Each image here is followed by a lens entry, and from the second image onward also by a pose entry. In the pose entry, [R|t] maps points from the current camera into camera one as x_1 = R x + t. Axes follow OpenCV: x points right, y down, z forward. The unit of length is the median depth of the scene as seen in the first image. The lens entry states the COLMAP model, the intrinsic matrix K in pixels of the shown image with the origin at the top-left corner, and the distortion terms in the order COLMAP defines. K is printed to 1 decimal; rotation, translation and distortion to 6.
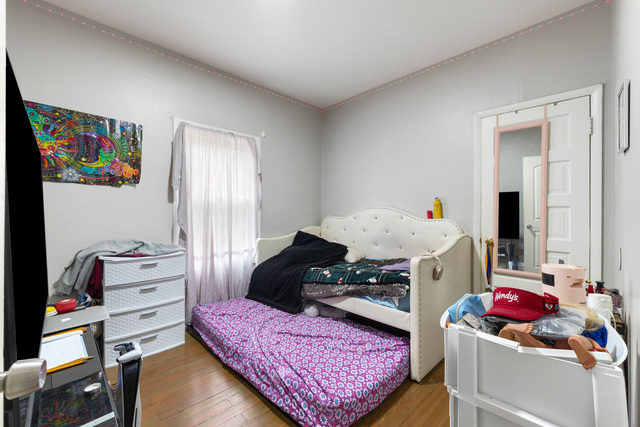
lens RADIAL K [[268.9, 0, 320.0], [0, 268.9, 213.5], [0, 0, 1]] dist [-0.000651, -0.000390]
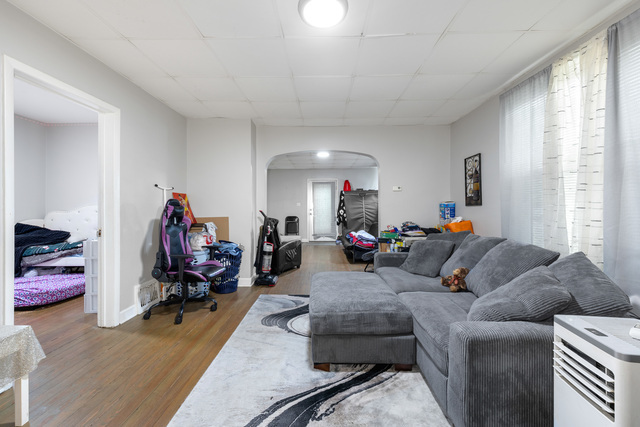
lens RADIAL K [[268.9, 0, 320.0], [0, 268.9, 213.5], [0, 0, 1]] dist [-0.000651, -0.000390]
pose [[0.718876, -0.008553, 0.695086, 0.083207], [-0.000675, 0.999915, 0.013003, 0.007714], [-0.695138, -0.009817, 0.718809, -1.126772]]
